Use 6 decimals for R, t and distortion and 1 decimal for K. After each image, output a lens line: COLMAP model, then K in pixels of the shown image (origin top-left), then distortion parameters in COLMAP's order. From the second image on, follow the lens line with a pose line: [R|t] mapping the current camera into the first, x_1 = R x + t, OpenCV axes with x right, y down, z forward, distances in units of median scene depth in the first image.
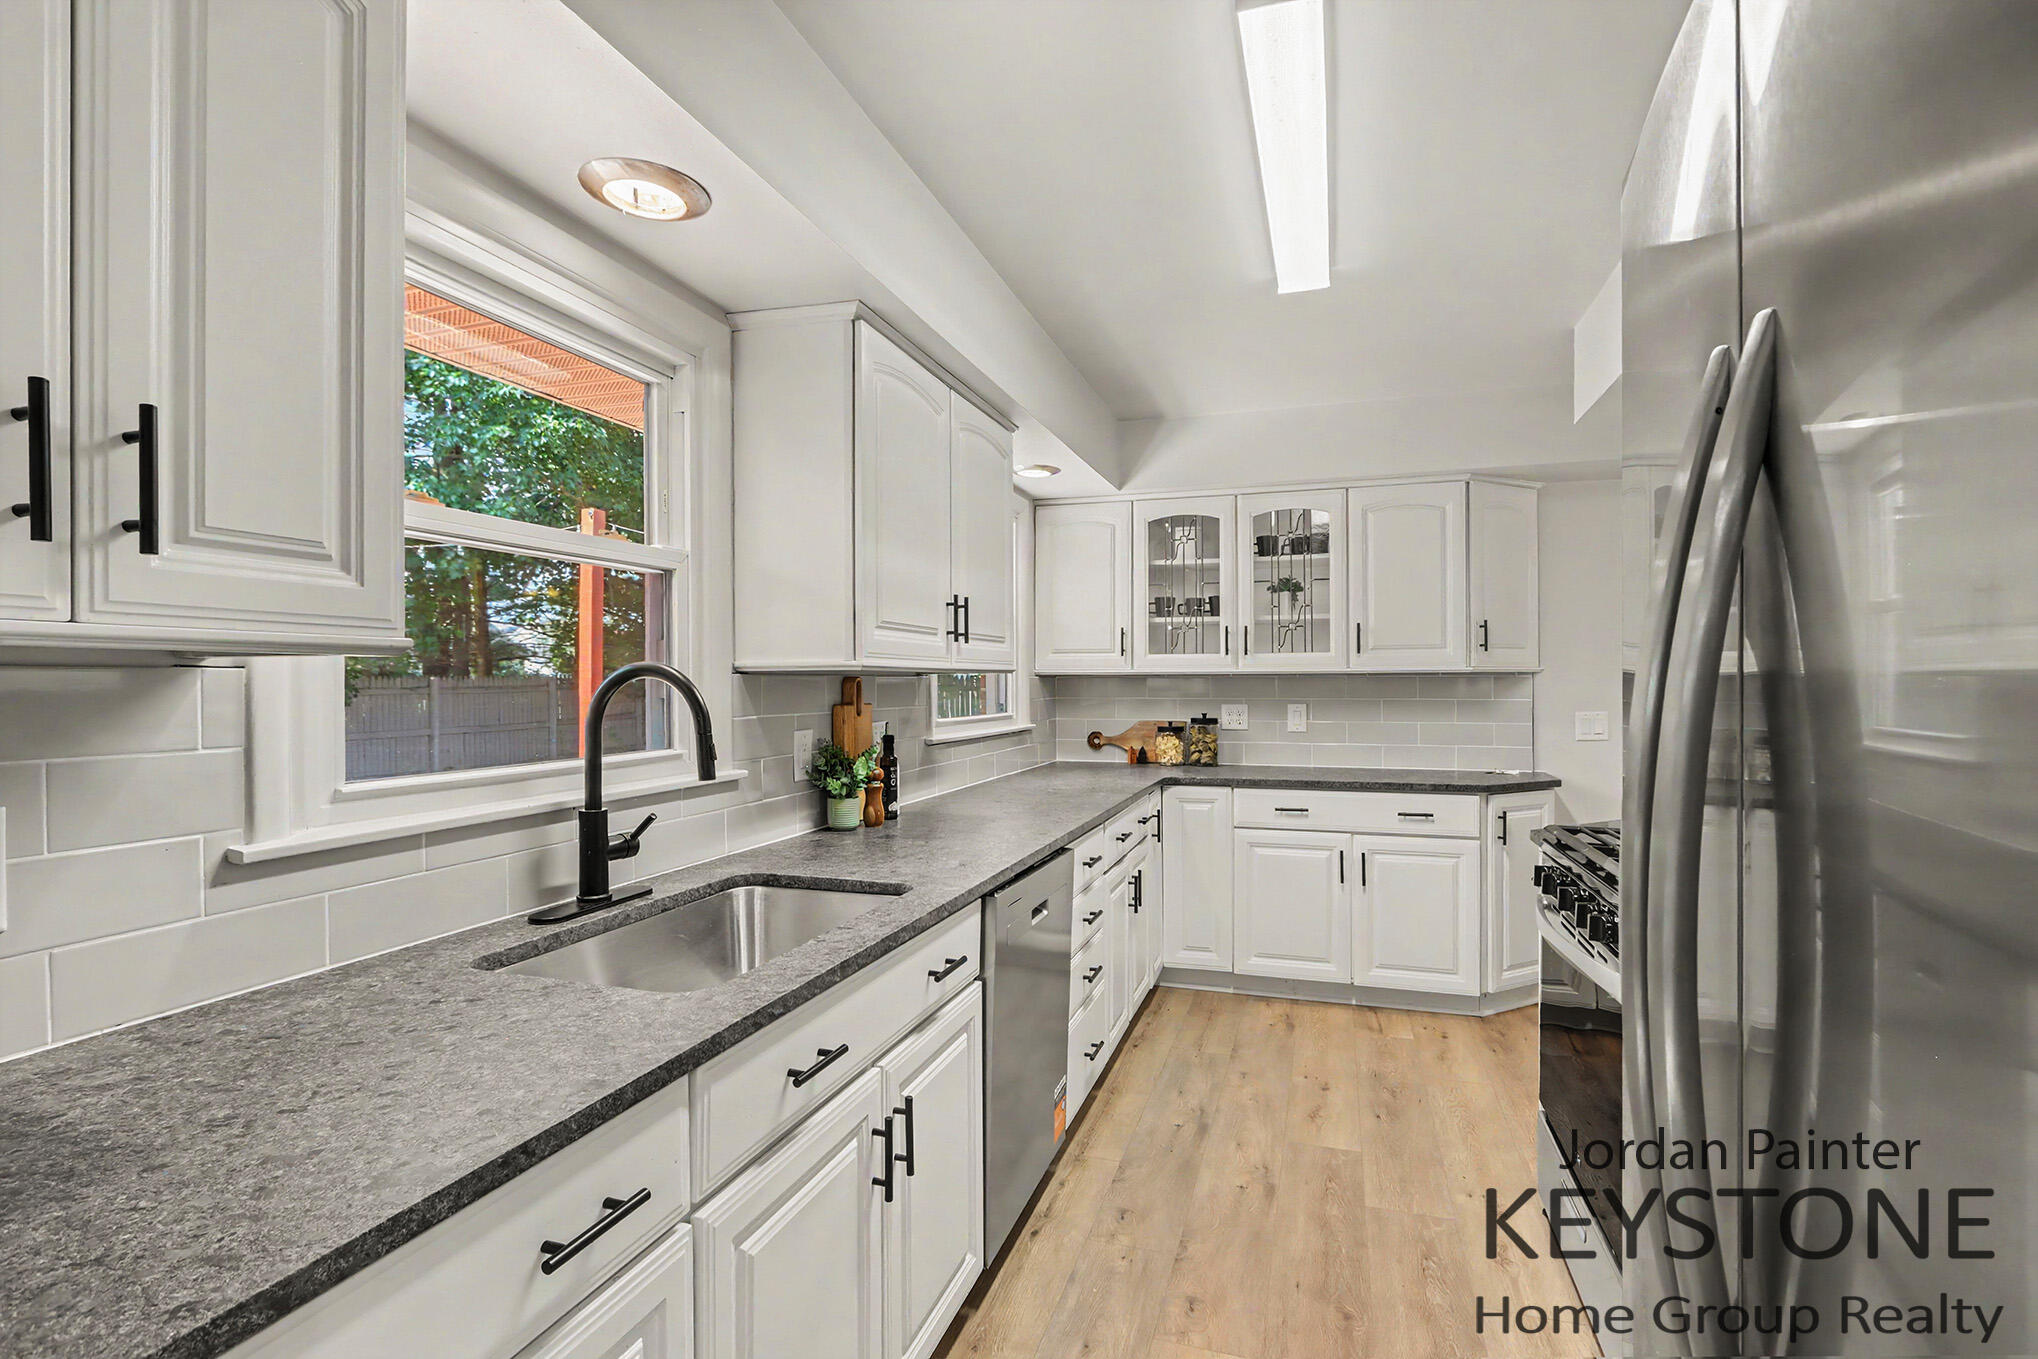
lens RADIAL K [[955.7, 0, 1020.1], [0, 955.7, 691.2], [0, 0, 1]] dist [-0.005219, -0.000325]
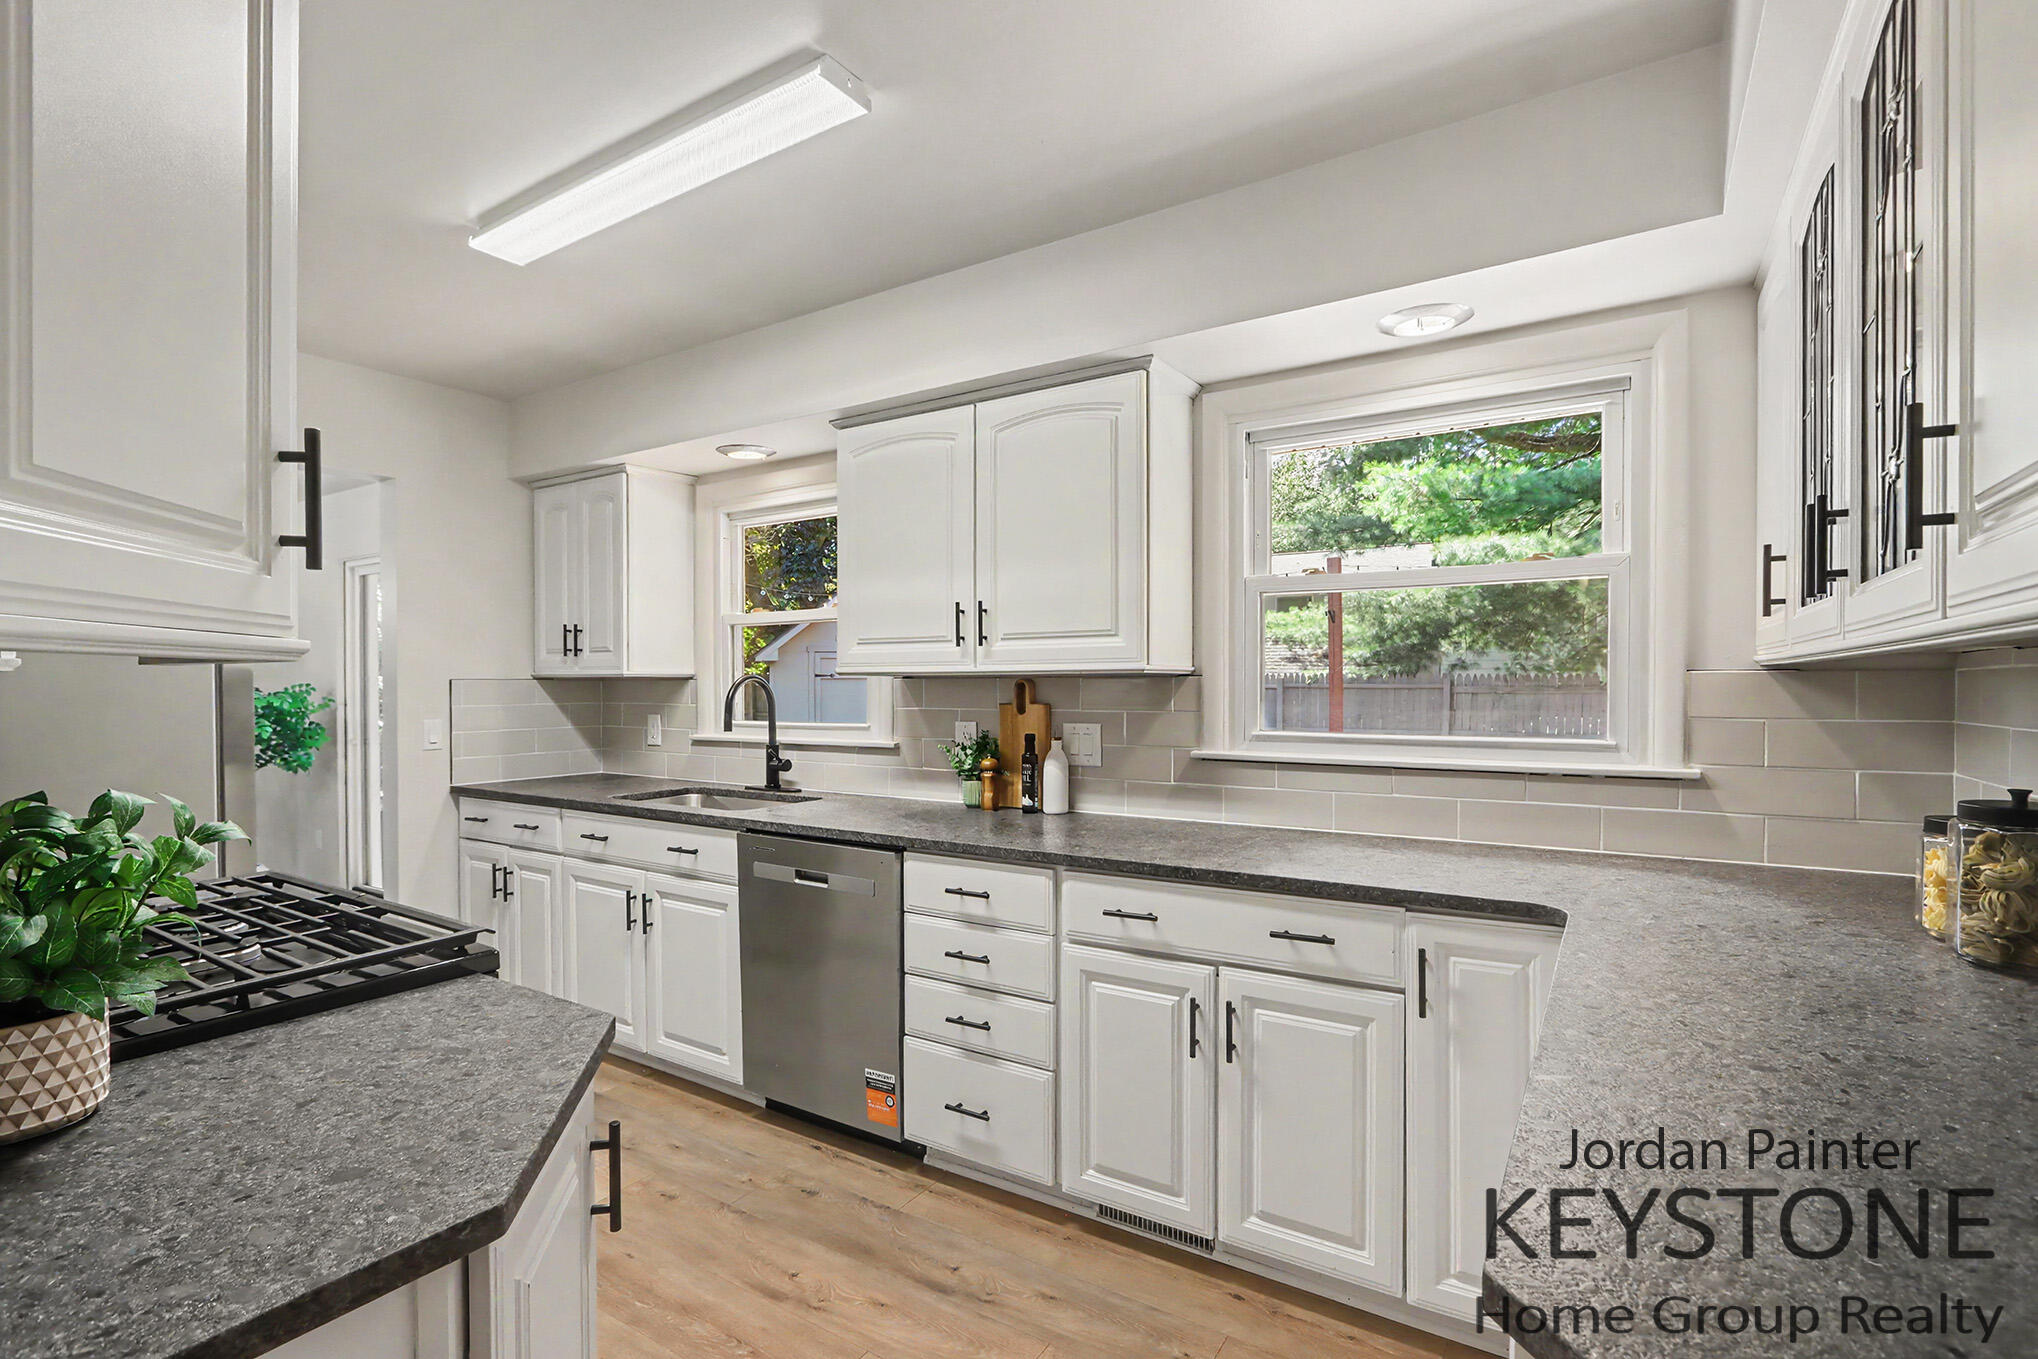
lens RADIAL K [[955.7, 0, 1013.9], [0, 955.7, 679.8], [0, 0, 1]] dist [-0.005219, -0.000325]
pose [[-0.255933, 0.000028, -0.966695, 1.070769], [-0.001011, 0.999999, 0.000296, -0.017841], [0.966694, 0.001053, -0.255932, 1.493197]]
